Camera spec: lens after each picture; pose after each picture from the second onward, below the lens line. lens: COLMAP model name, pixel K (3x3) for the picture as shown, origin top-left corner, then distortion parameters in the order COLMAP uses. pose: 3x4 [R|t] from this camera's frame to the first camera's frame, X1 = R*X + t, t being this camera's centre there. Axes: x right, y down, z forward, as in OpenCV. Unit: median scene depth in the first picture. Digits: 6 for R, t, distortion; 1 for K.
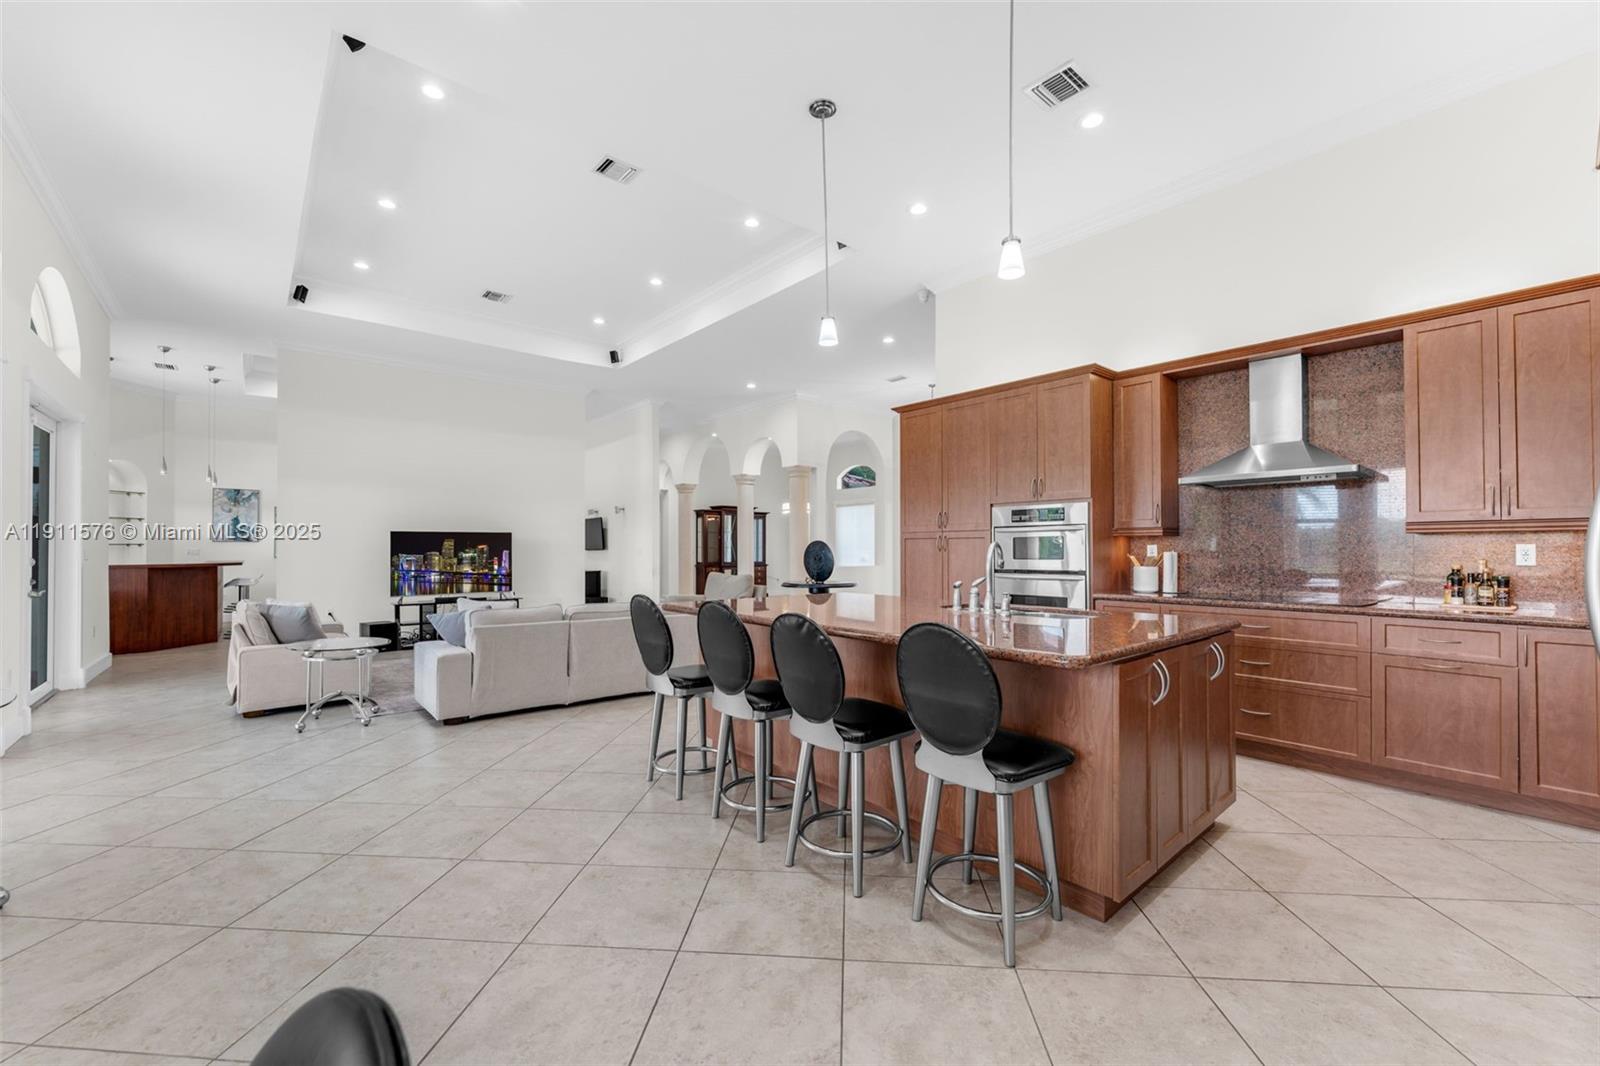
lens RADIAL K [[670.4, 0, 818.4], [0, 670.4, 546.9], [0, 0, 1]] dist [0.014489, -0.001587]
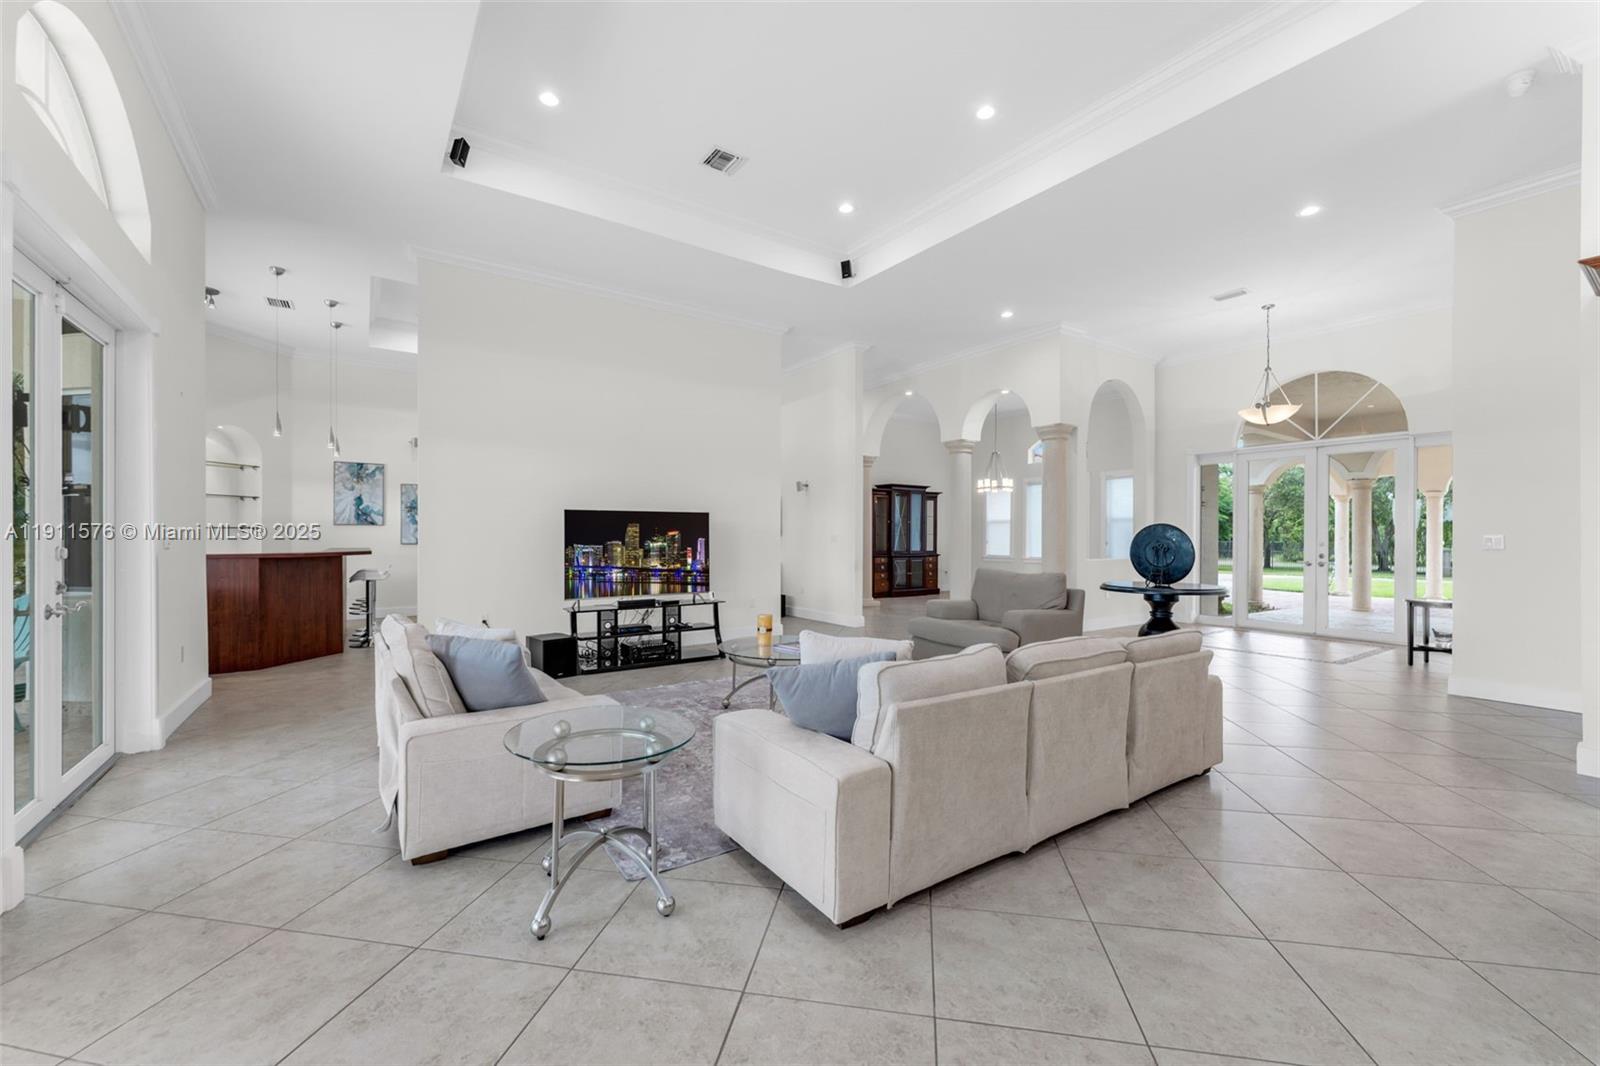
lens RADIAL K [[670.4, 0, 821.2], [0, 670.4, 539.7], [0, 0, 1]] dist [0.014489, -0.001587]
pose [[0.995122, 0.005015, -0.098525, -0.296547], [-0.003901, 0.999926, 0.011497, -0.002242], [0.098575, -0.011056, 0.995068, 0.318961]]
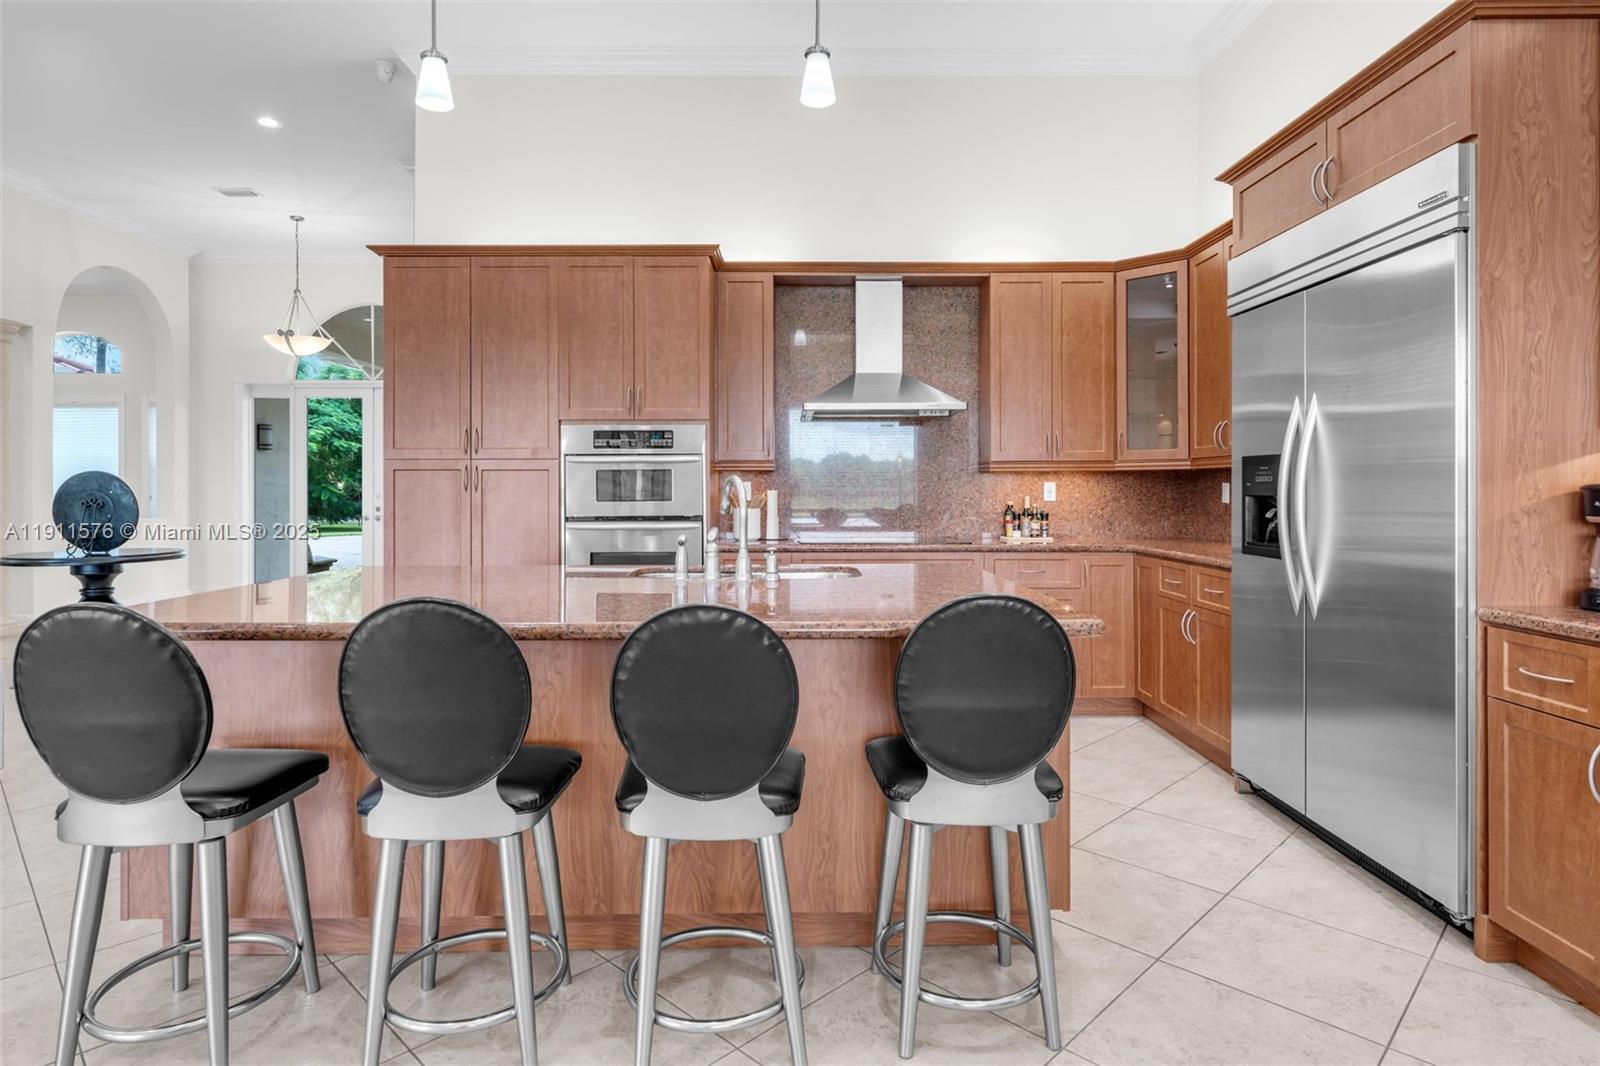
lens RADIAL K [[876.1, 0, 787.6], [0, 876.1, 505.8], [0, 0, 1]] dist [0.001955, 0.001660]
pose [[0.654612, -0.015319, 0.755810, -0.028182], [-0.002012, 0.999756, 0.022006, 0.000255], [-0.755962, -0.015926, 0.654422, 0.026765]]
